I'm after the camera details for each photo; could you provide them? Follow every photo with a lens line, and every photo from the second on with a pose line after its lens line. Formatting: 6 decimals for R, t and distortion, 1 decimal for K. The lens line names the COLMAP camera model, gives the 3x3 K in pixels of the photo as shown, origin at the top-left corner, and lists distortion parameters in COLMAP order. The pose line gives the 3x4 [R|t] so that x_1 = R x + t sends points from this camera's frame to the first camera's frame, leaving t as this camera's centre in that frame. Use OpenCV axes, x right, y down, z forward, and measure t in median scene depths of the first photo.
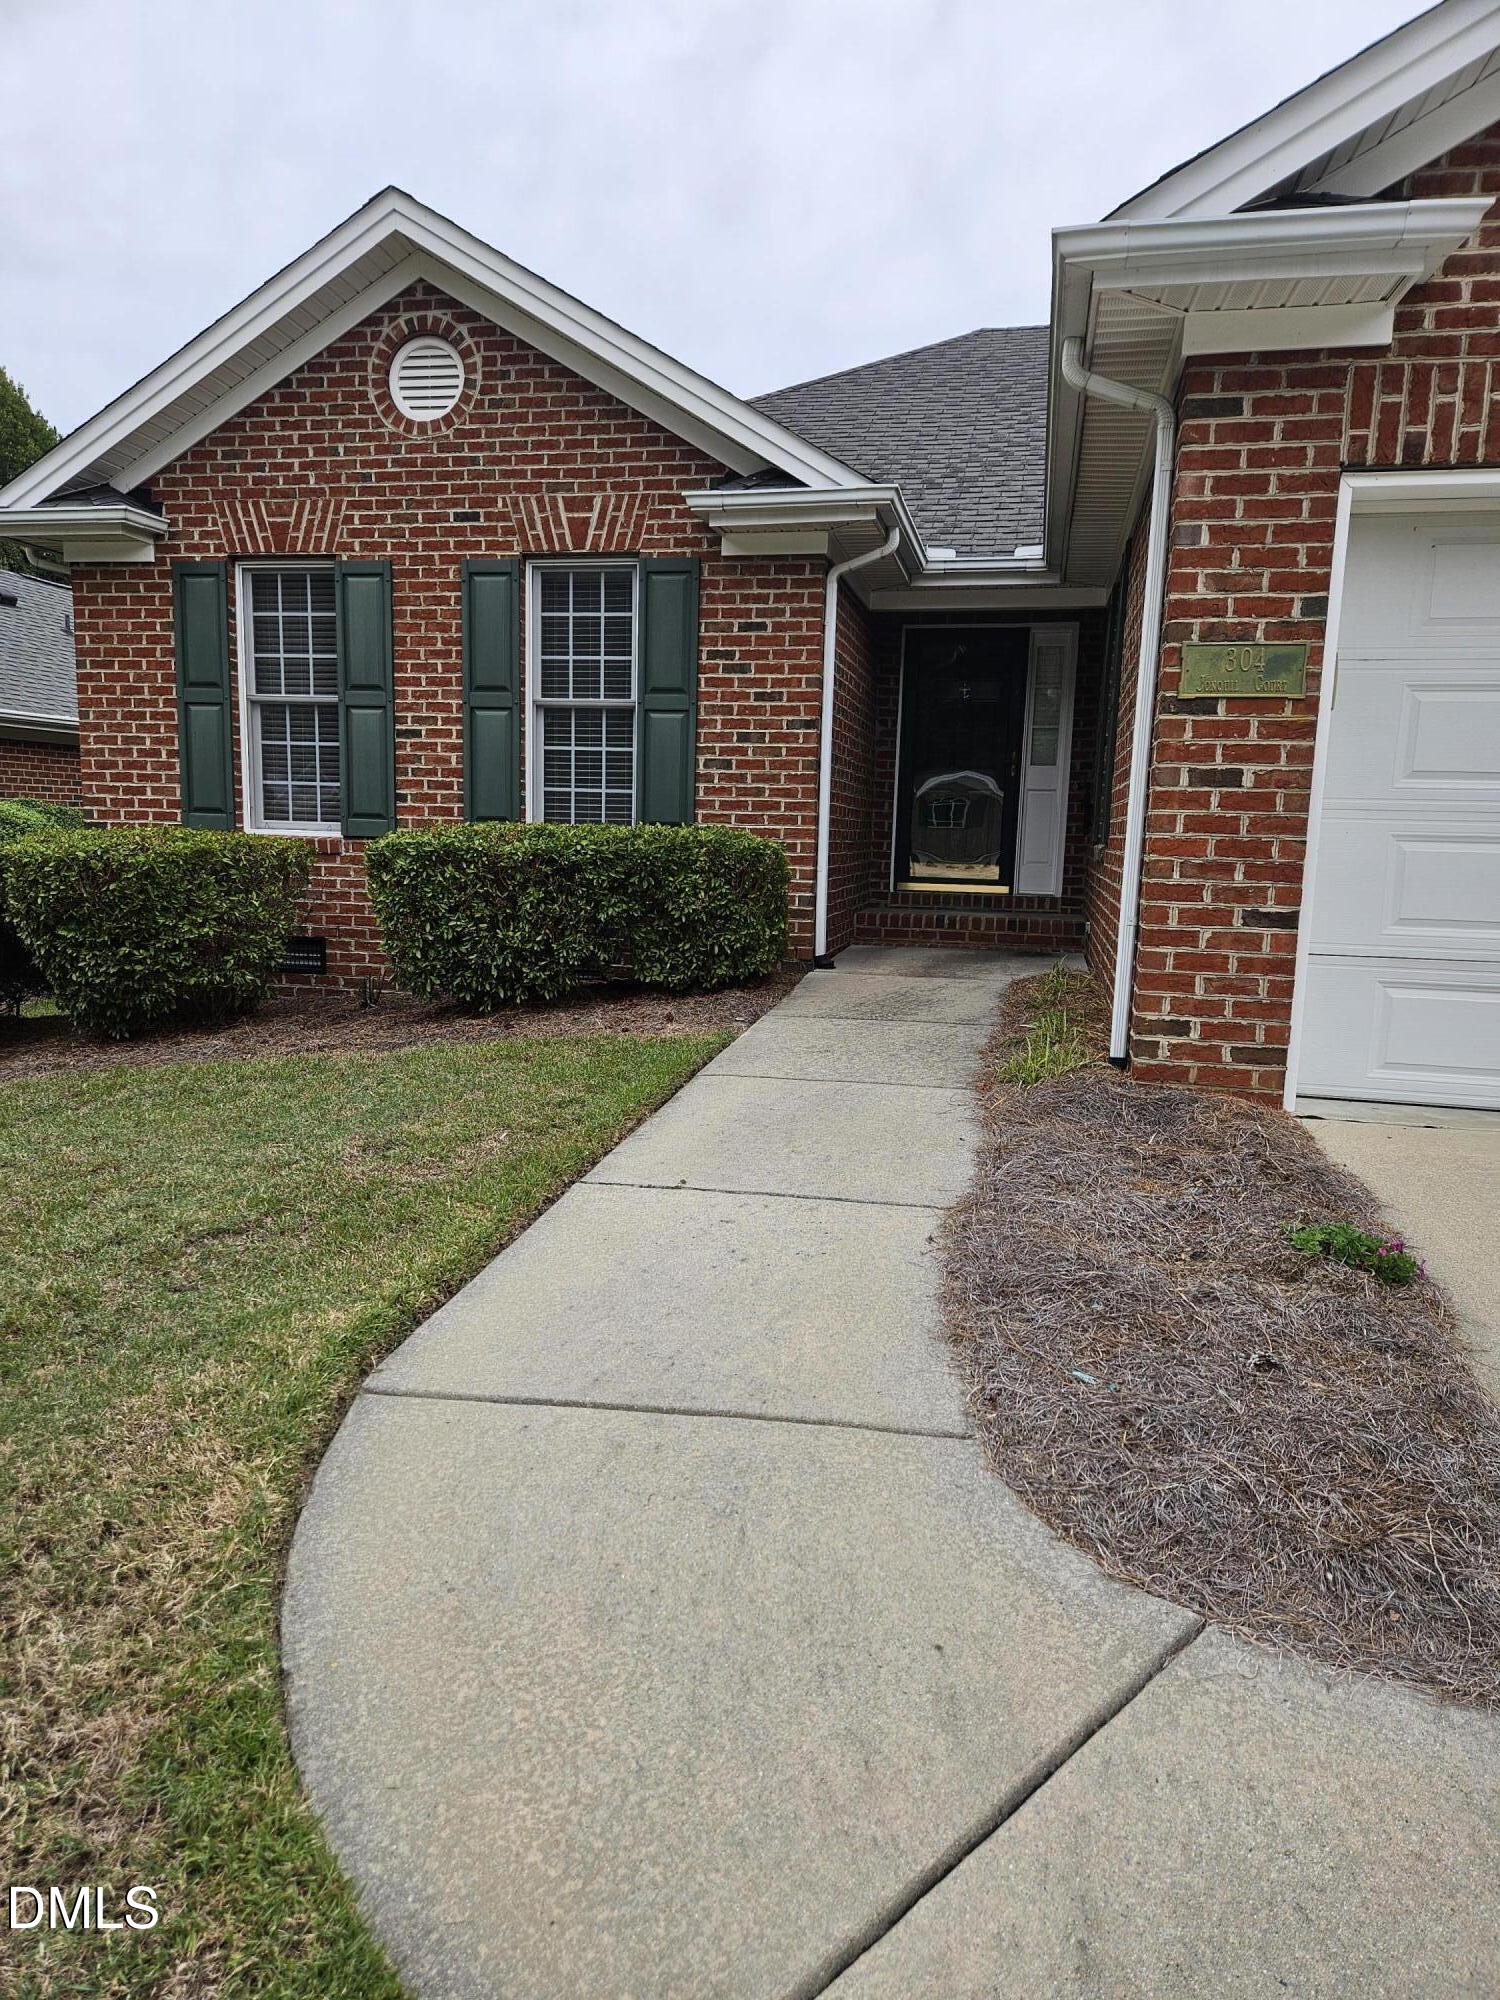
lens RADIAL K [[1347.7, 0, 698.9], [0, 1347.7, 1034.6], [0, 0, 1]] dist [0.046039, -0.044013]
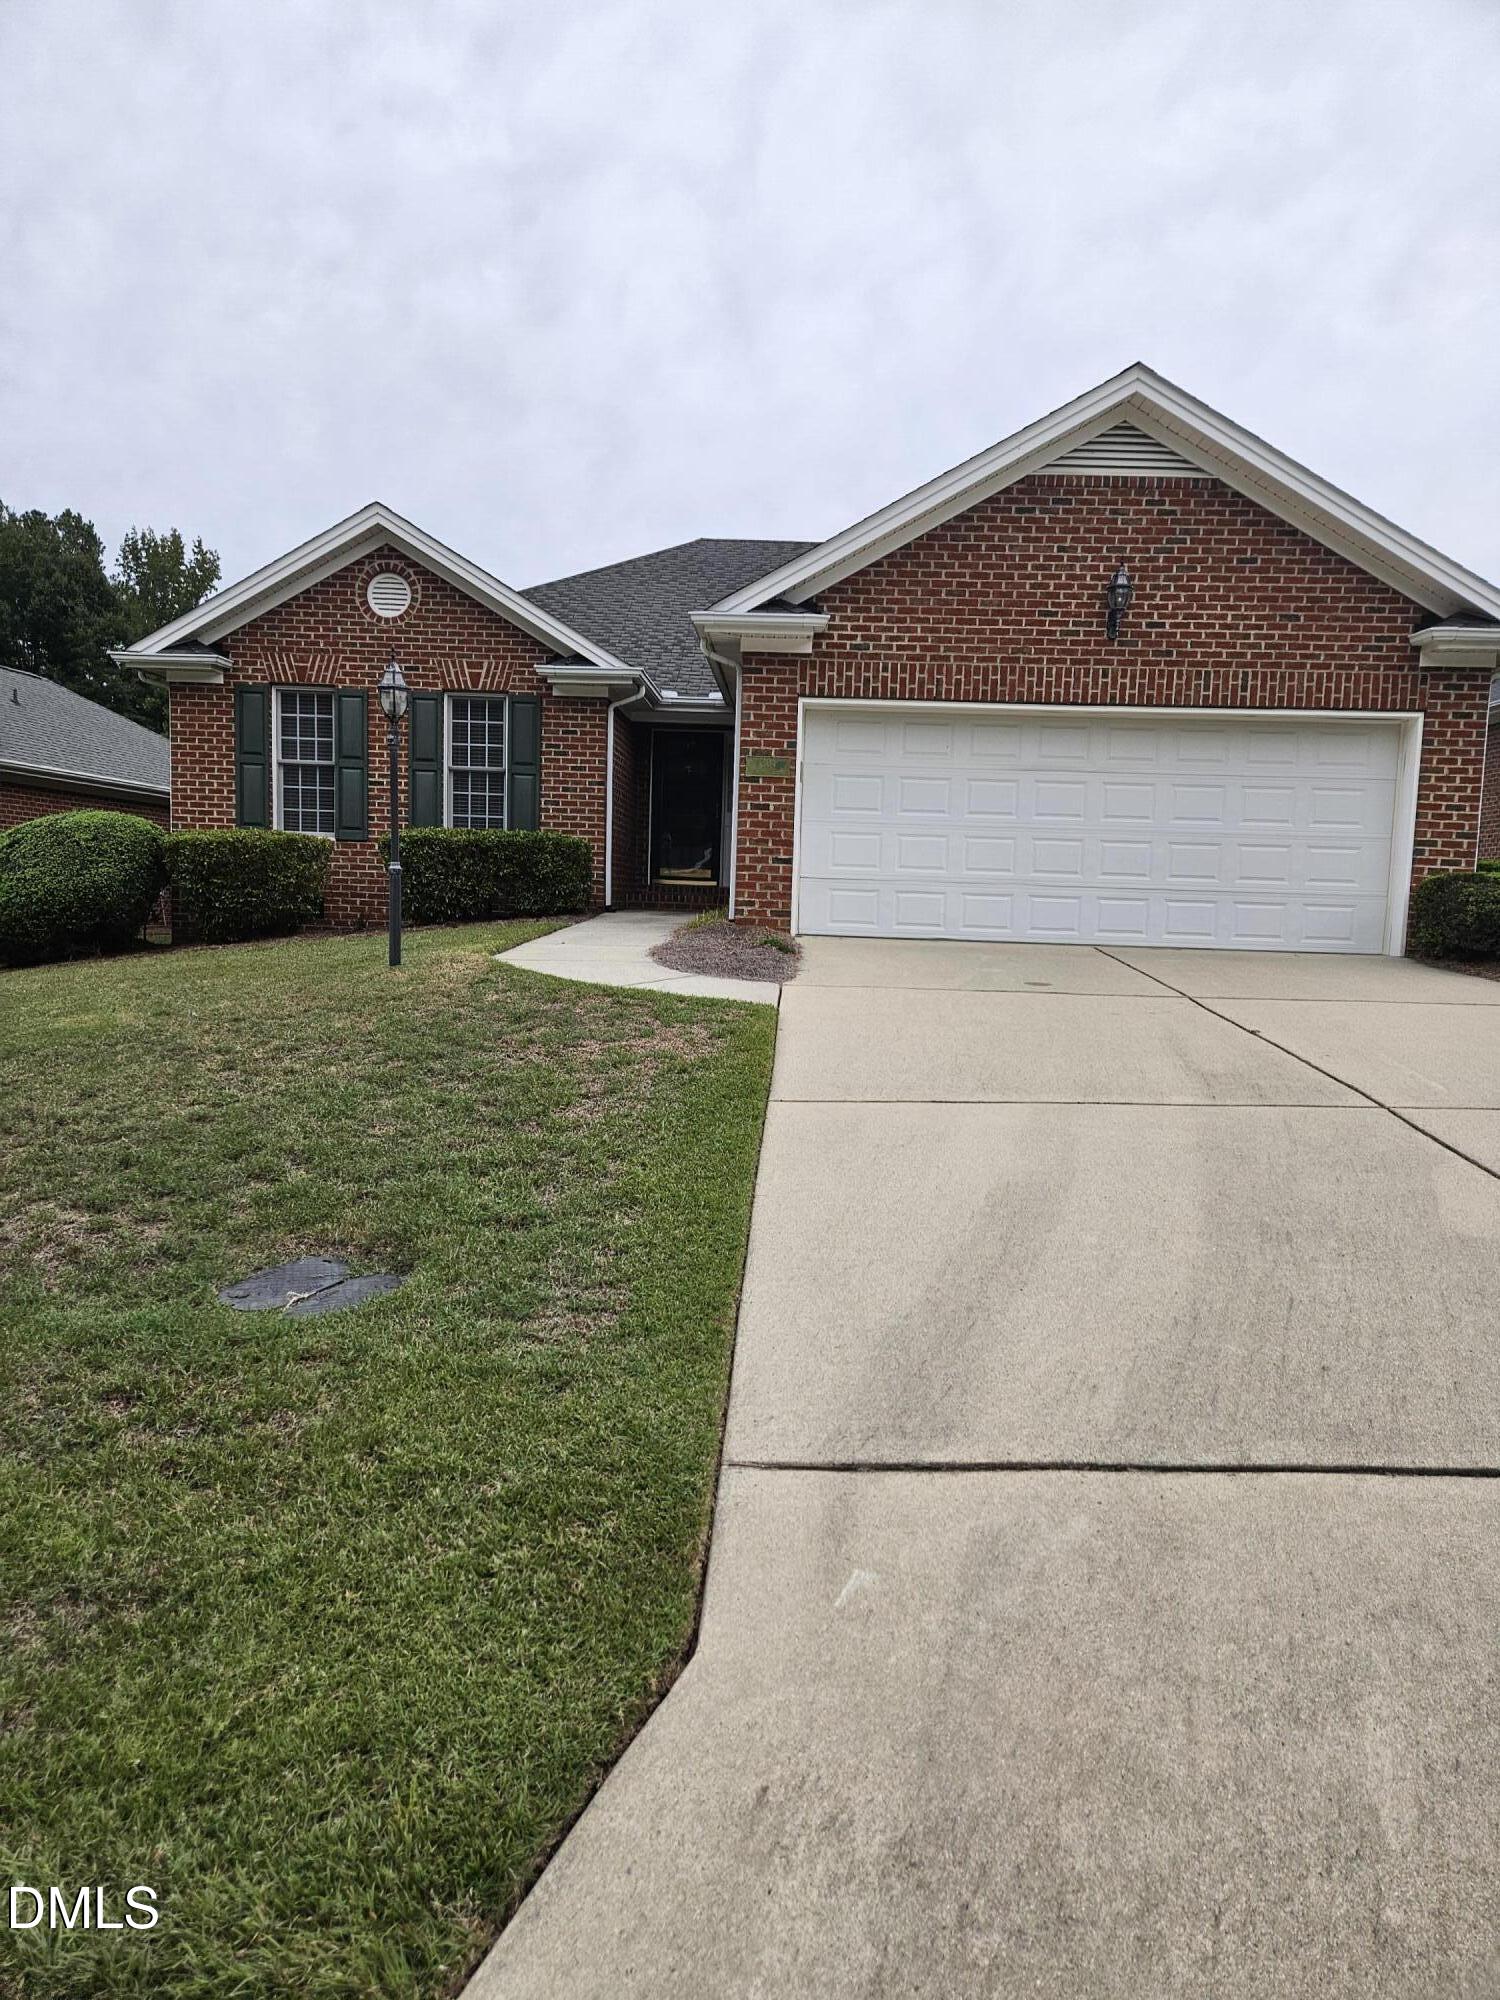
lens RADIAL K [[1347.7, 0, 749.5], [0, 1347.7, 999.5], [0, 0, 1]] dist [0.046039, -0.044013]
pose [[0.979918, -0.009020, 0.199196, -0.093270], [0.022937, 0.997444, -0.067669, 0.206254], [-0.198076, 0.070880, 0.977620, -0.874460]]
